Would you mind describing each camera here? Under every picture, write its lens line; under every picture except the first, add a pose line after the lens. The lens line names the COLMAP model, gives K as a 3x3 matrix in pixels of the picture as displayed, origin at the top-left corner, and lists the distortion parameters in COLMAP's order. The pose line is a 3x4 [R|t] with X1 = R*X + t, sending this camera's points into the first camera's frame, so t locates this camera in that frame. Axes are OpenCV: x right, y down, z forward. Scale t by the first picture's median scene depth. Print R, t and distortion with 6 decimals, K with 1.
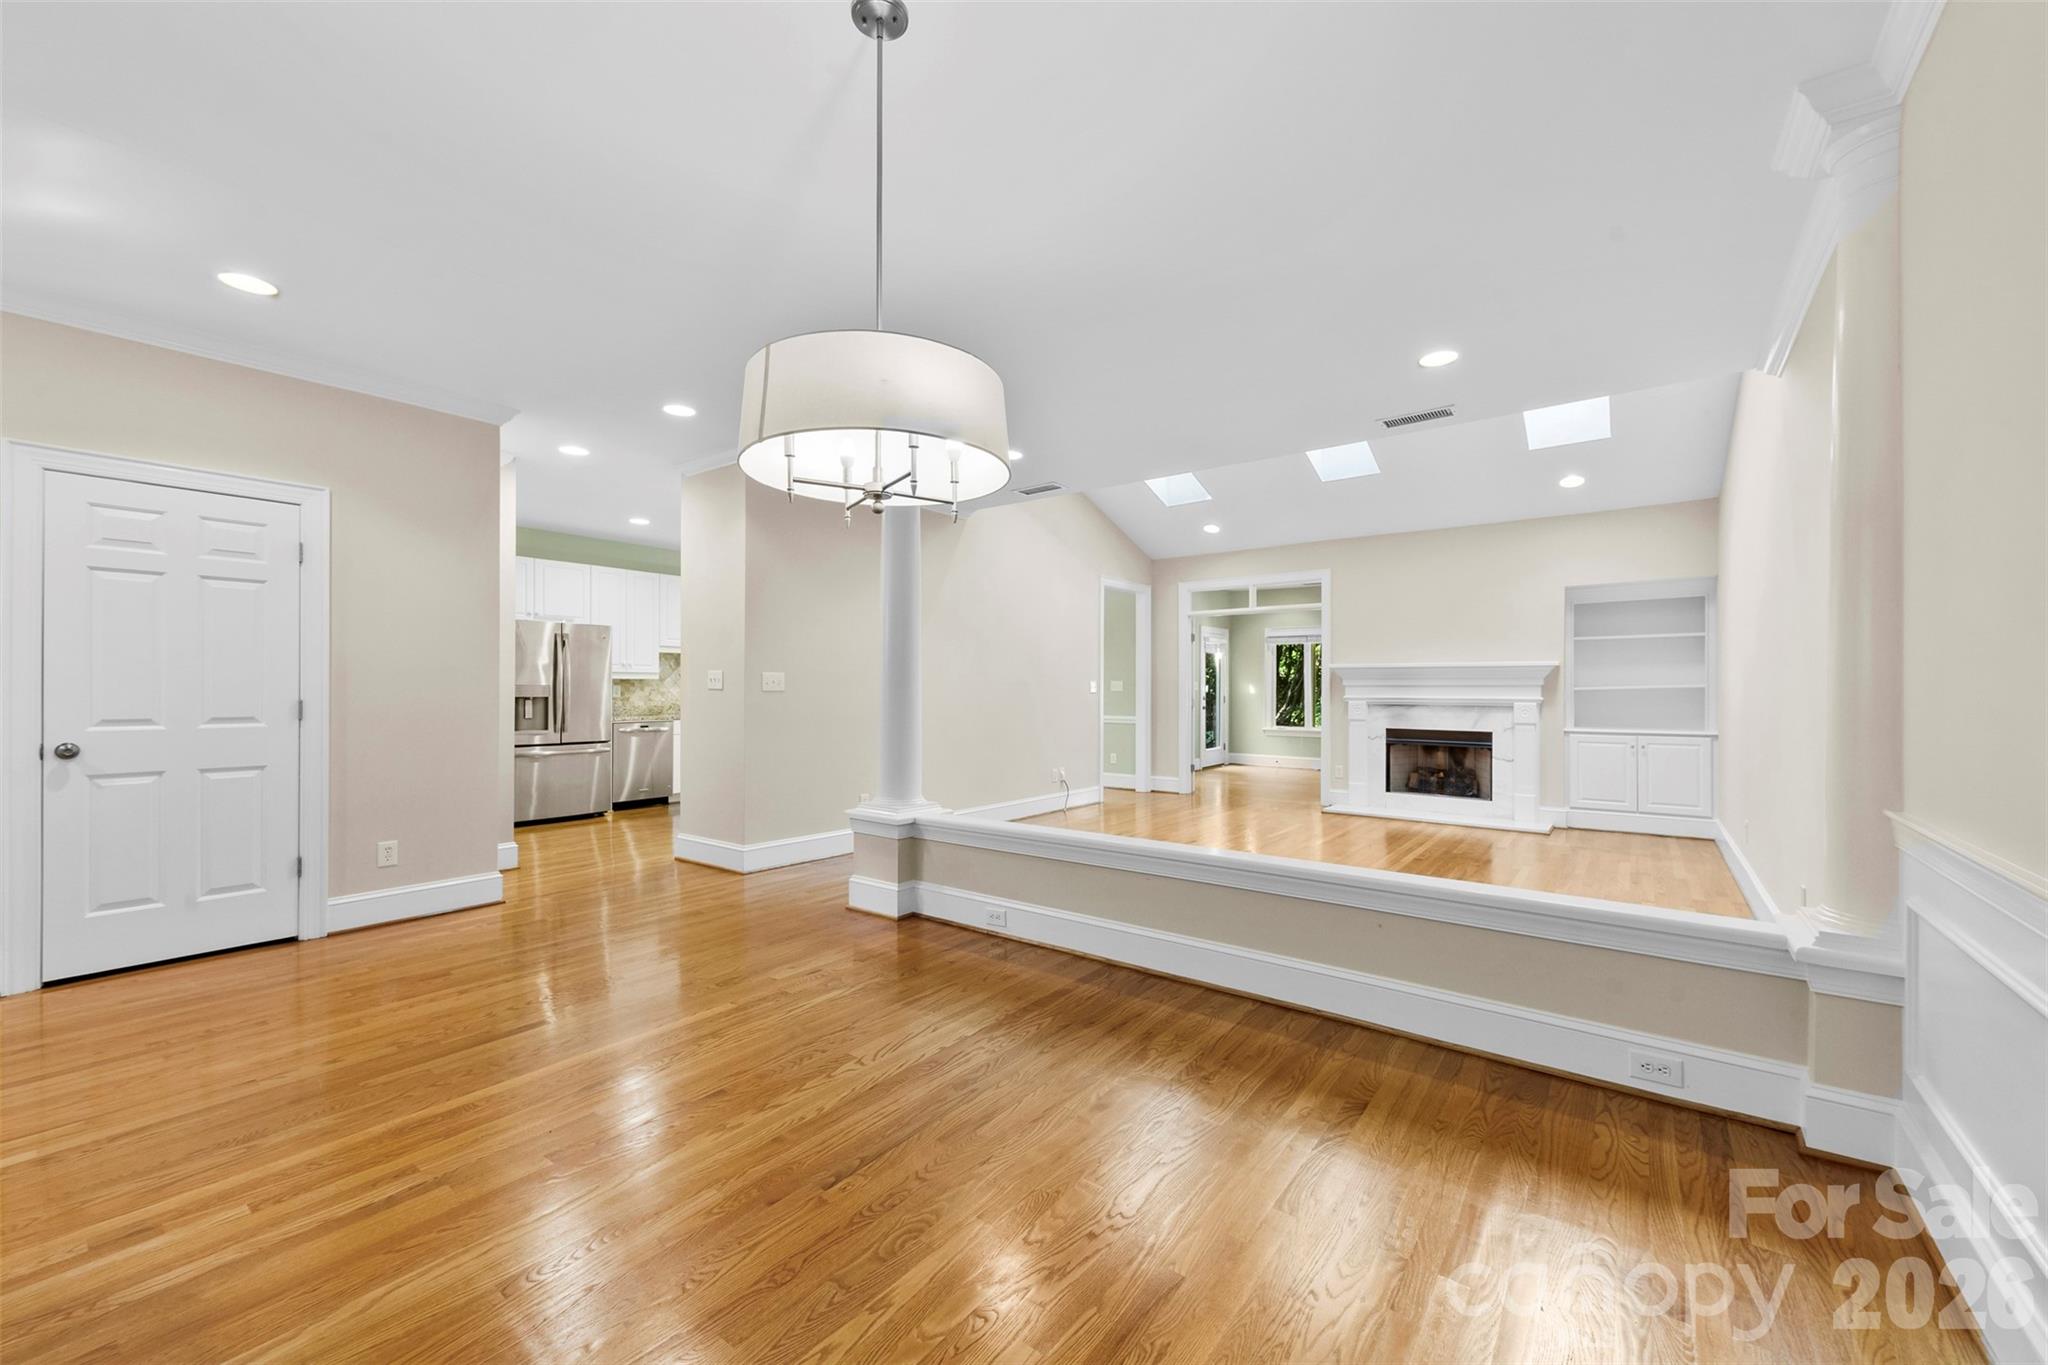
lens RADIAL K [[800.6, 0, 1024.0], [0, 800.6, 682.5], [0, 0, 1]] dist [0.019300, 0.000045]
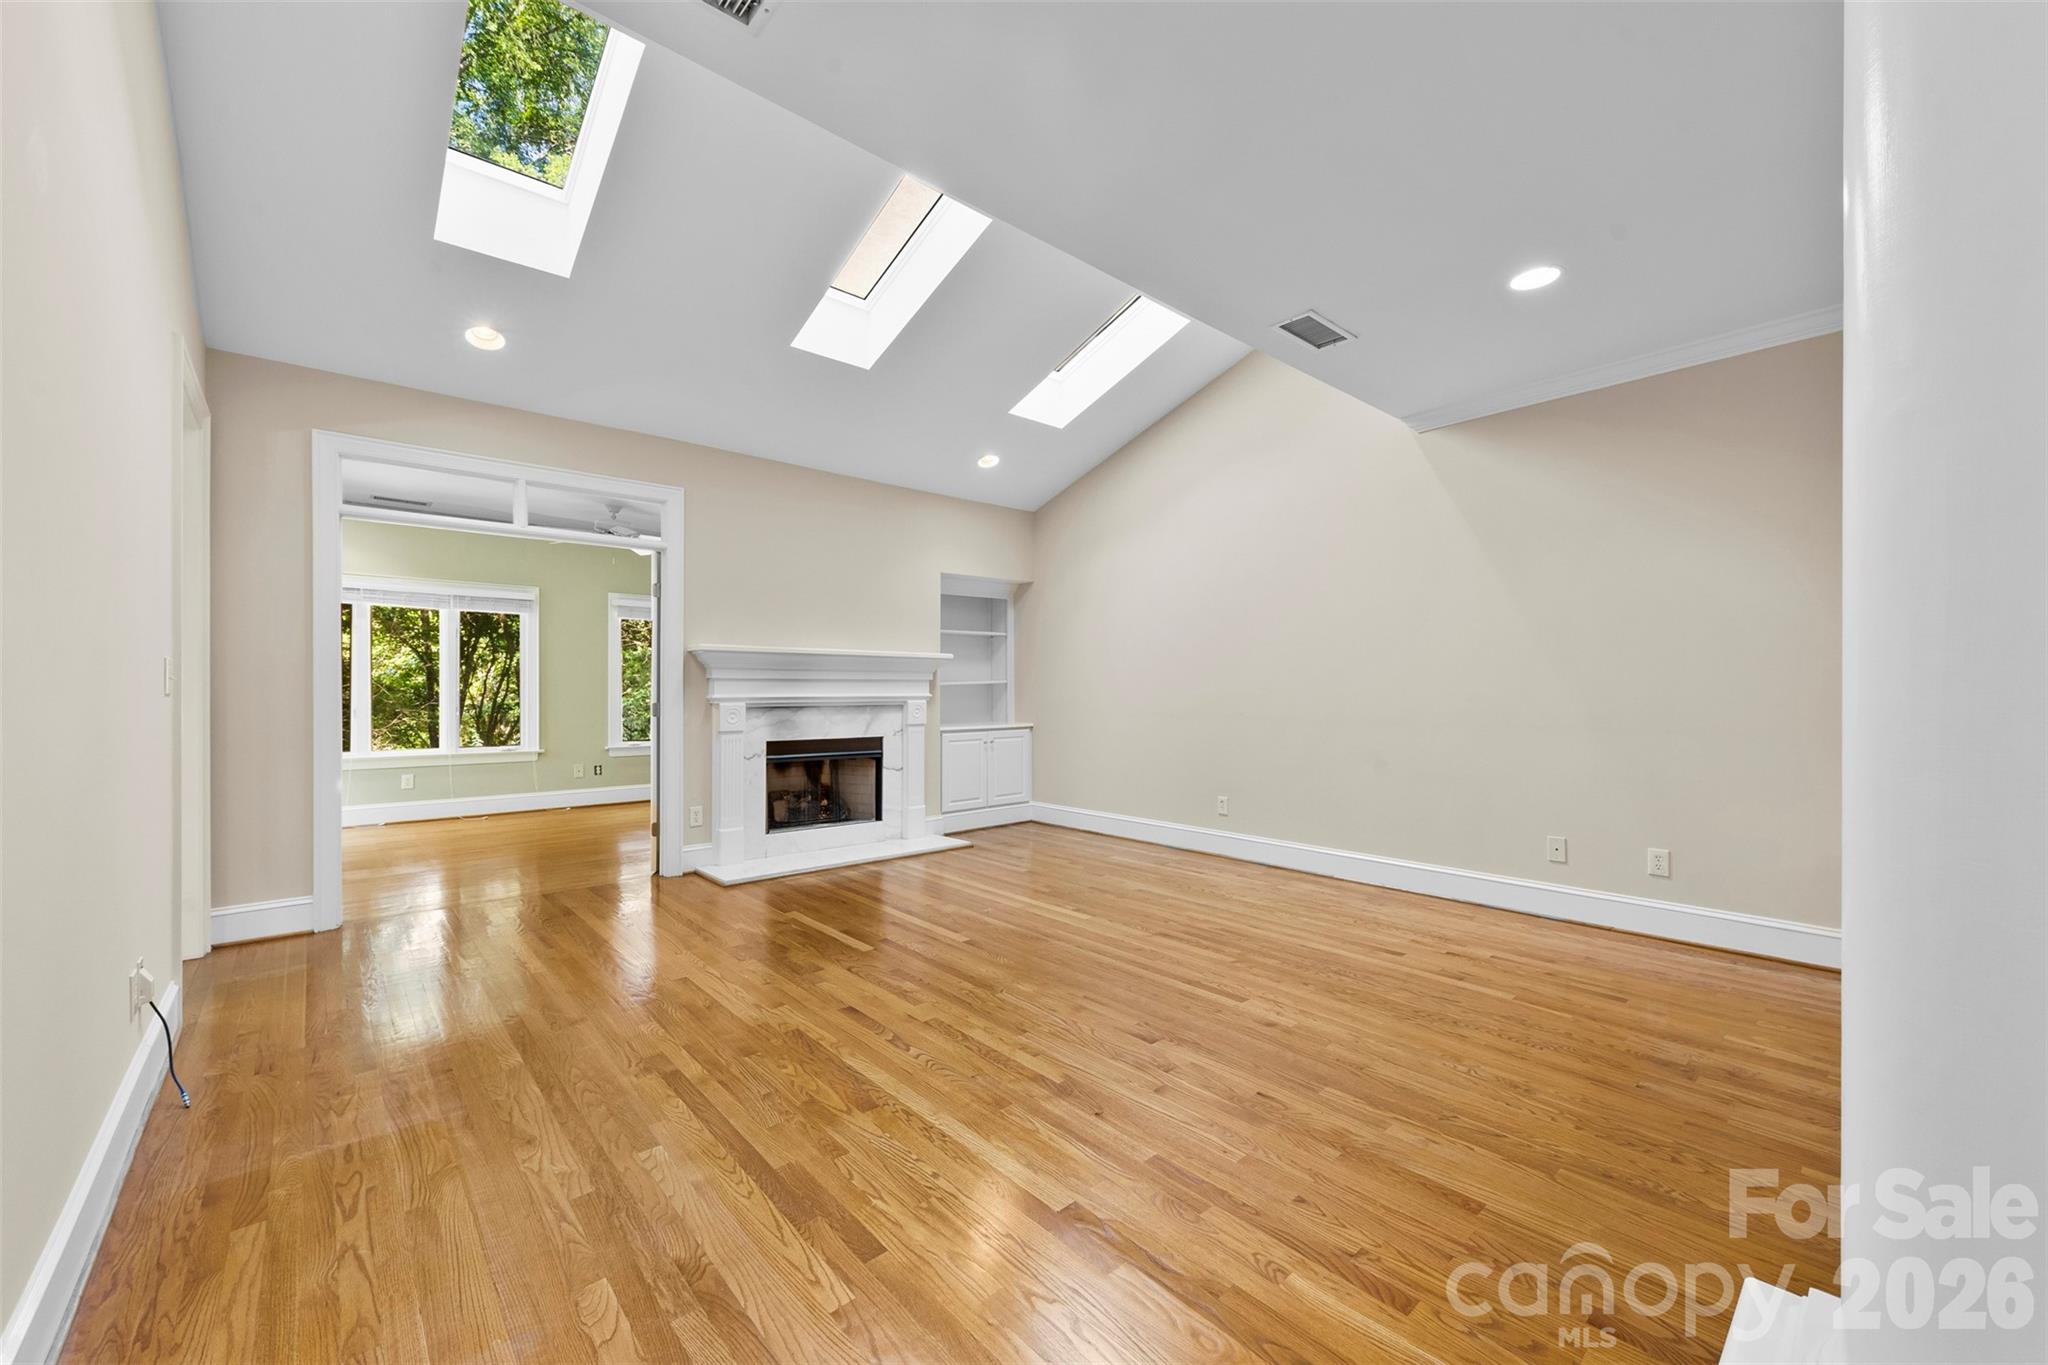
lens RADIAL K [[800.6, 0, 1024.0], [0, 800.6, 682.5], [0, 0, 1]] dist [0.019300, 0.000045]
pose [[0.189837, 0.002934, 0.981811, -0.199757], [-0.009596, 0.999953, -0.001133, 0.005839], [-0.981769, -0.009206, 0.189856, 0.722414]]
